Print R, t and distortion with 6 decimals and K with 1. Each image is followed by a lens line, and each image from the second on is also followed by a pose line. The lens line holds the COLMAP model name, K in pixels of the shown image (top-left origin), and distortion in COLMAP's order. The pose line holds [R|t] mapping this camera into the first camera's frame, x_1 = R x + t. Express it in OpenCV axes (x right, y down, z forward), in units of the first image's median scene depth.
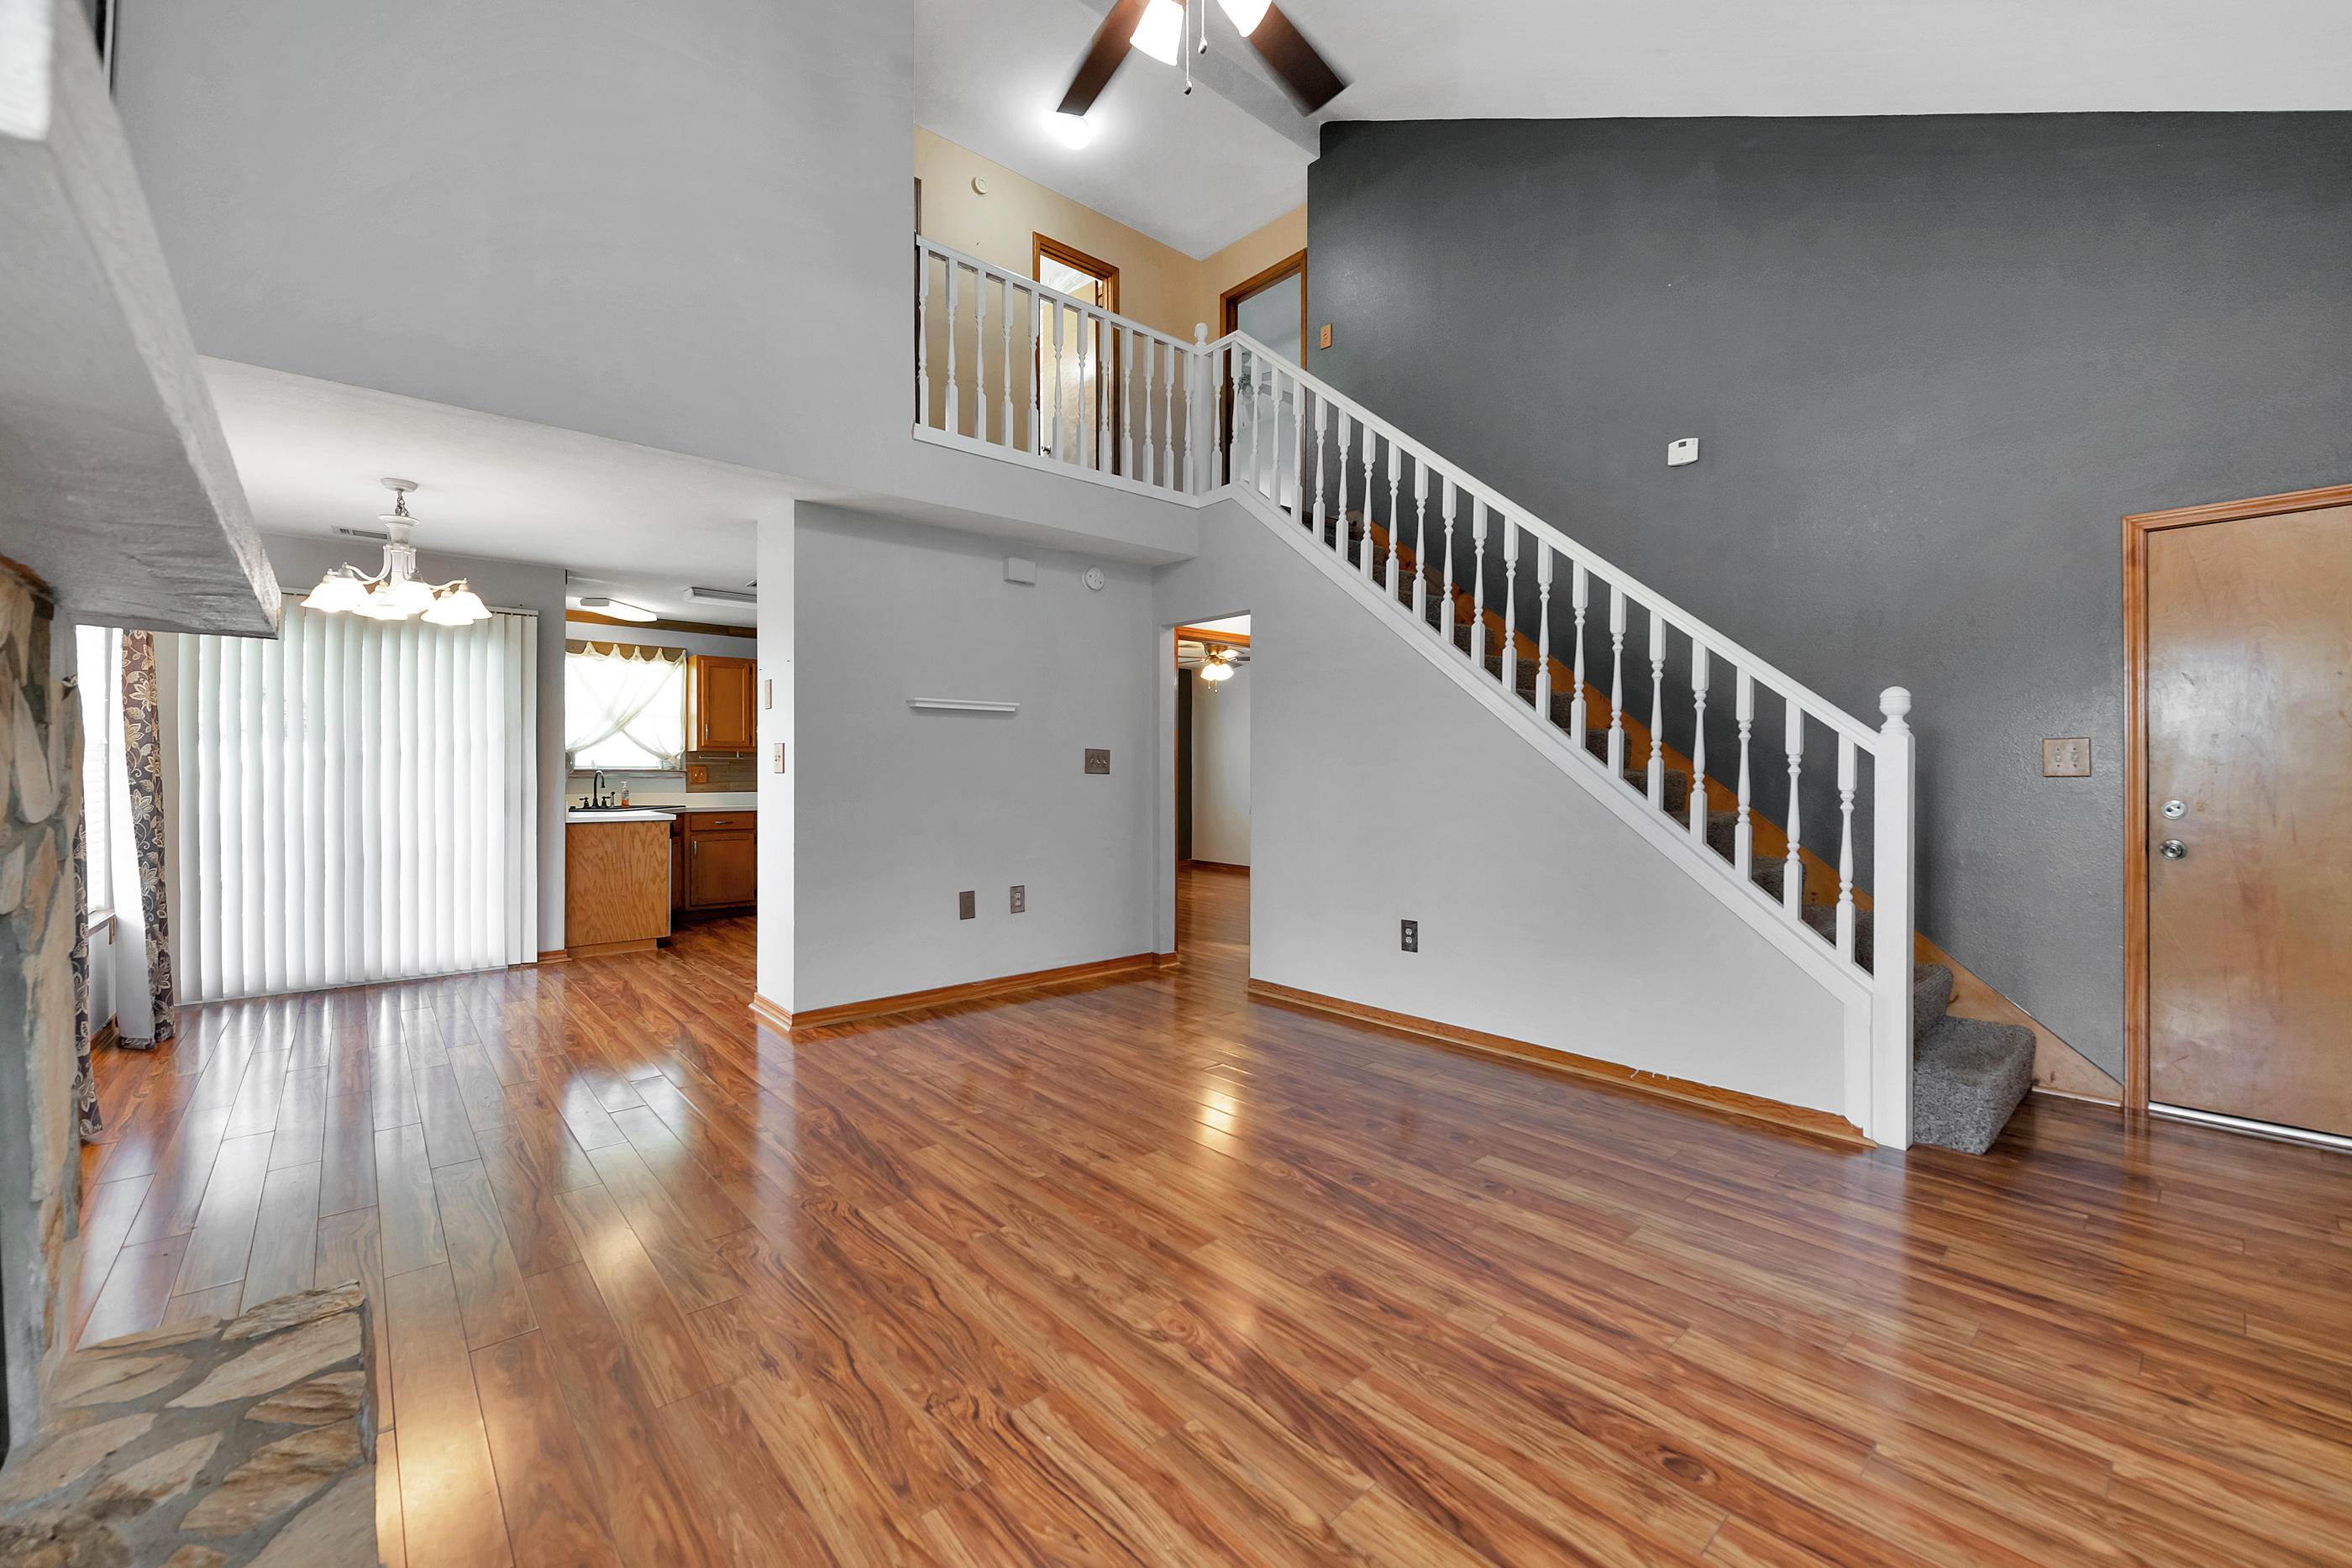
lens RADIAL K [[952.2, 0, 1175.7], [0, 952.2, 772.2], [0, 0, 1]] dist [-0.000121, -0.000416]
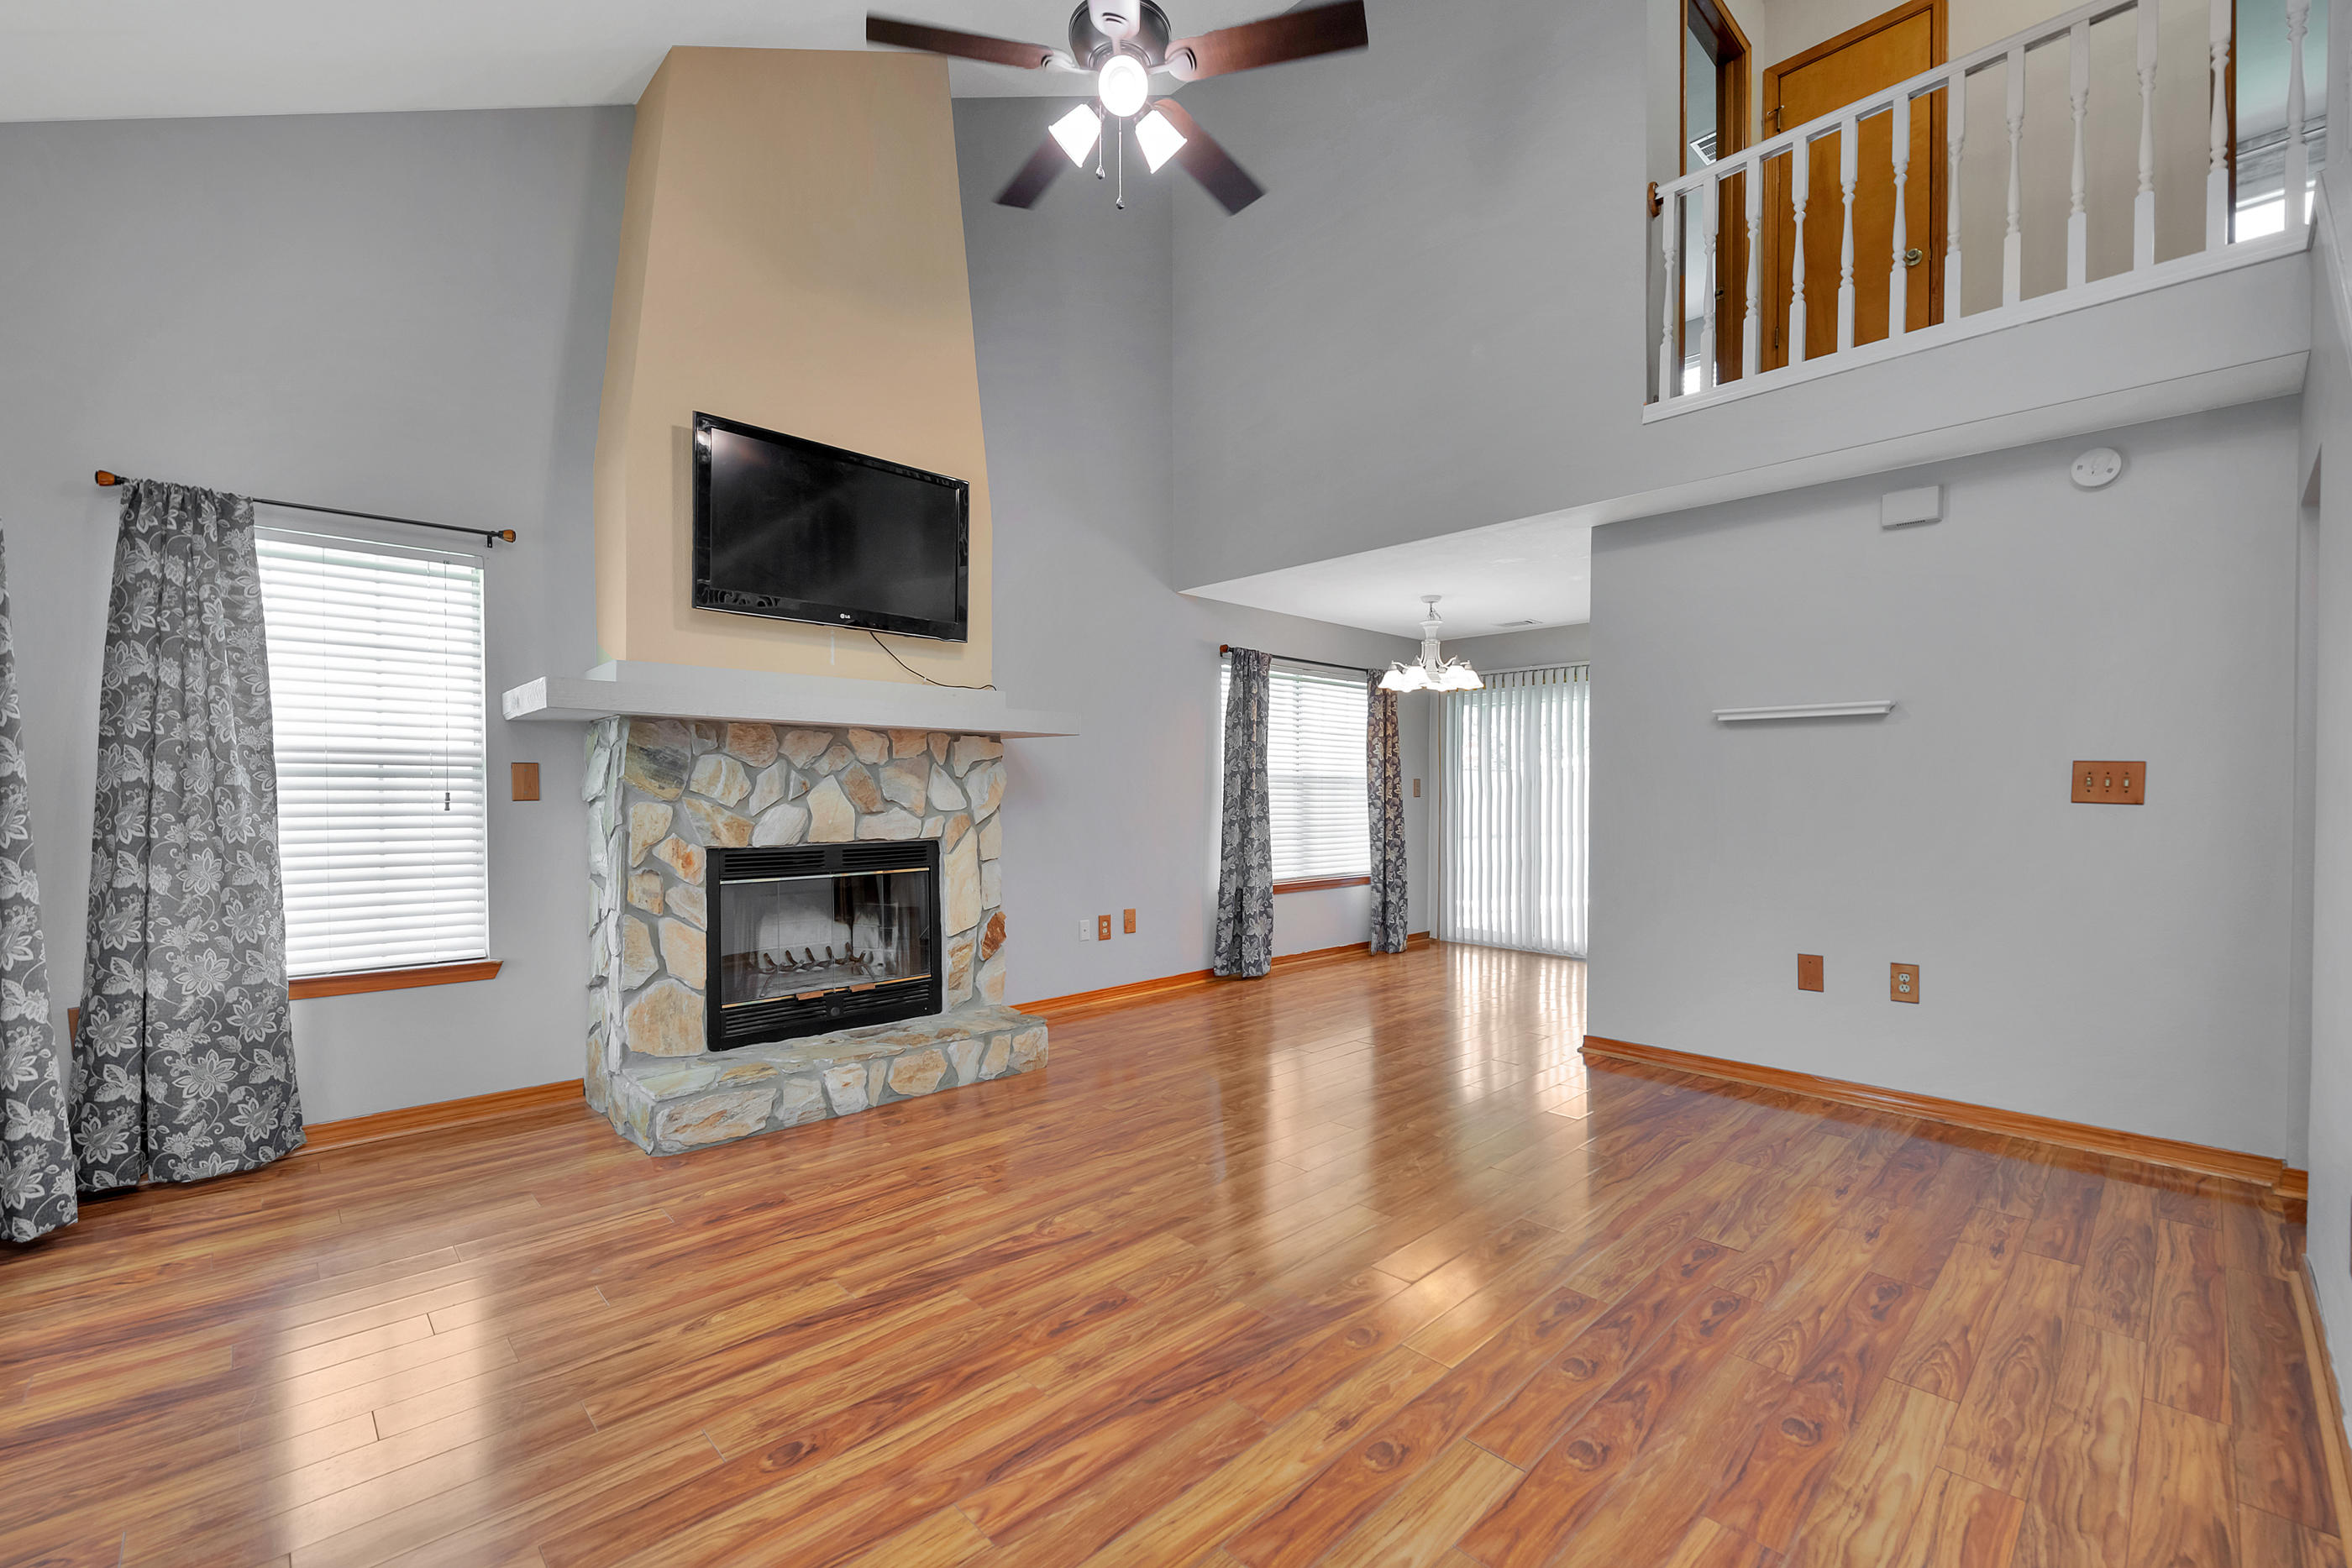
lens RADIAL K [[964.5, 0, 1176.9], [0, 964.5, 799.2], [0, 0, 1]] dist [0.000703, -0.000480]
pose [[0.035529, 0.007106, -0.999343, 0.804678], [-0.006628, 0.999954, 0.006875, -0.002461], [0.999347, 0.006380, 0.035574, 0.693220]]
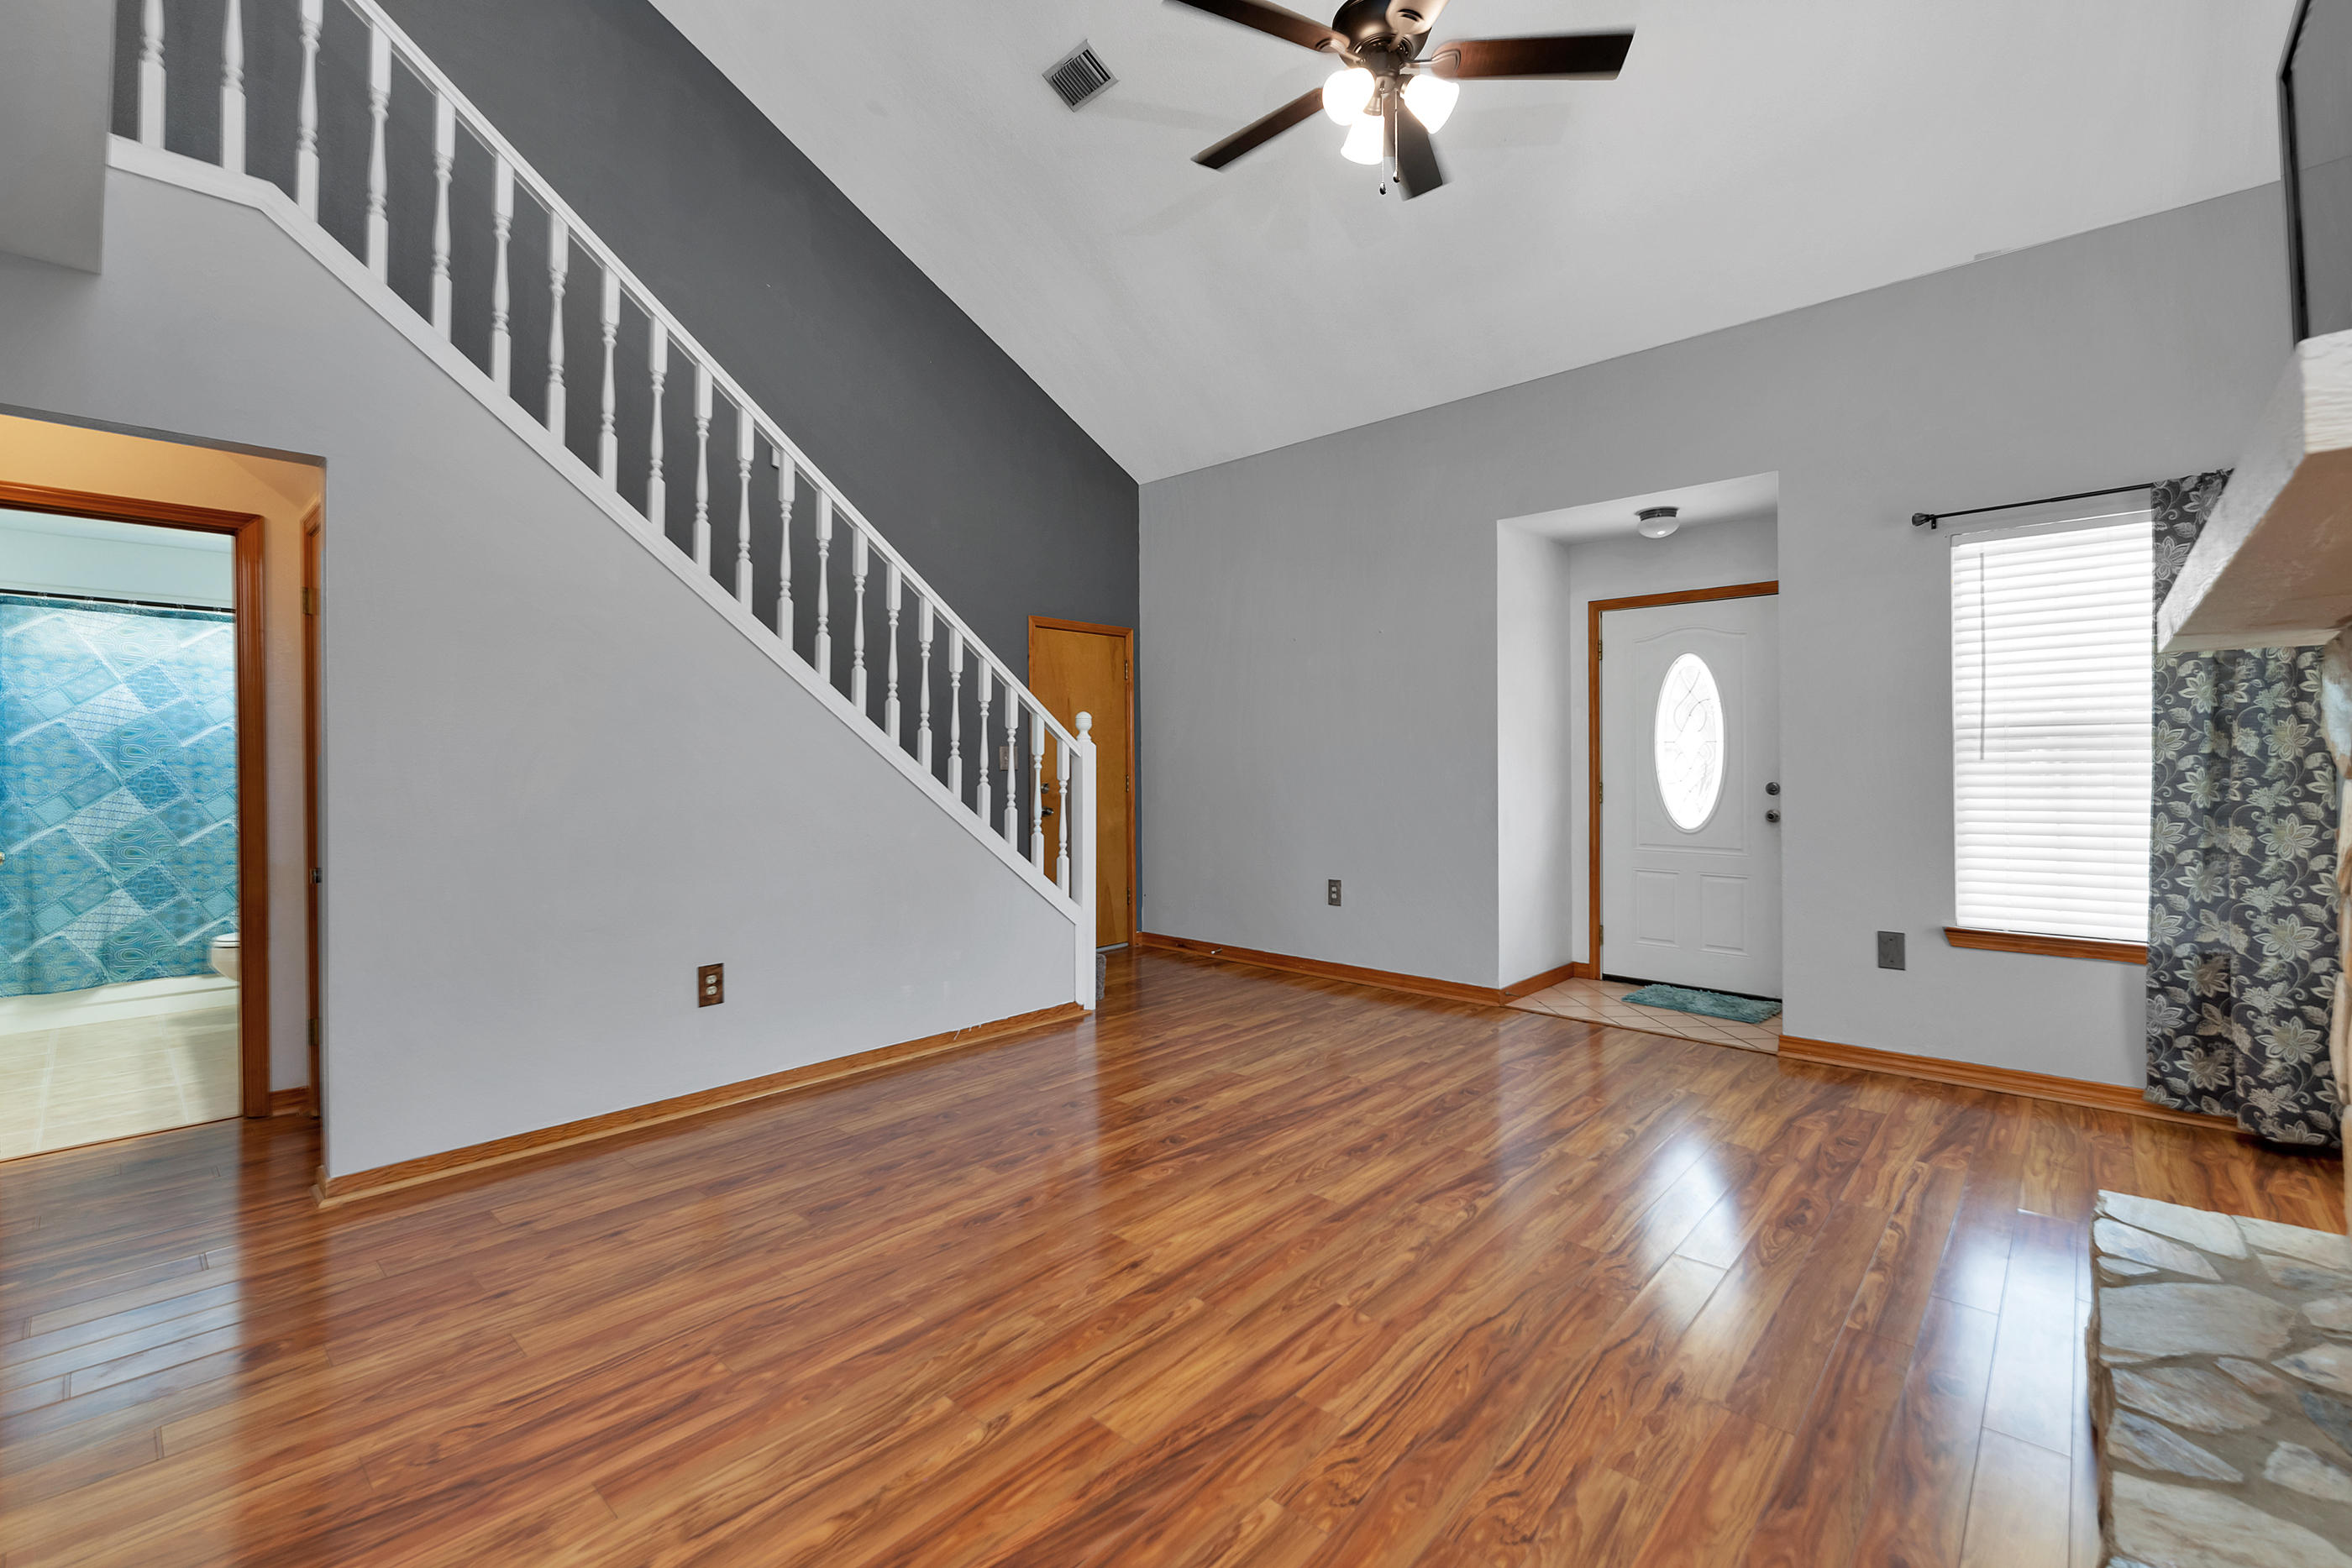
lens RADIAL K [[983.4, 0, 1206.4], [0, 983.4, 738.9], [0, 0, 1]] dist [0.001309, 0.000289]
pose [[-0.123598, 0.022882, 0.992068, -0.801666], [0.007662, 0.999726, -0.022104, -0.009834], [-0.992303, 0.004869, -0.123740, 0.929677]]
